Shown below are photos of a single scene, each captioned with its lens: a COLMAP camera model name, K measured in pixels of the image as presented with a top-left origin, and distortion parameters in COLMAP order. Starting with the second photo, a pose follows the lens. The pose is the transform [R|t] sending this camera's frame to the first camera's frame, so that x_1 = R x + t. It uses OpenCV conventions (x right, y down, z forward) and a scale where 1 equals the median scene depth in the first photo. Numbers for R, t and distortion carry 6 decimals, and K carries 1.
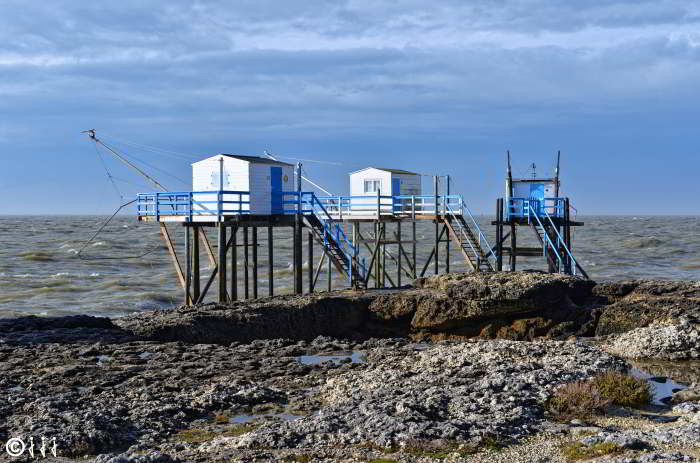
lens RADIAL K [[971.7, 0, 350.0], [0, 971.7, 231.5], [0, 0, 1]] dist [0.016410, -0.001667]
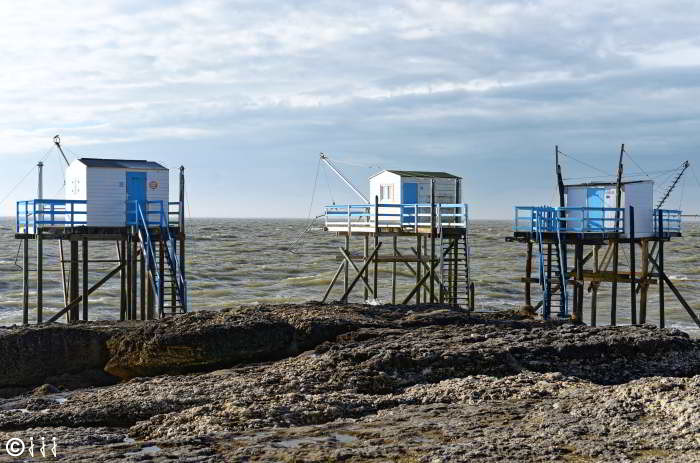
lens RADIAL K [[971.7, 0, 350.0], [0, 971.7, 231.5], [0, 0, 1]] dist [0.016410, -0.001667]
pose [[0.888982, 0.016417, -0.457648, 0.387580], [-0.017873, 0.999840, 0.001148, -0.013839], [0.457594, 0.007159, 0.889133, 0.252012]]
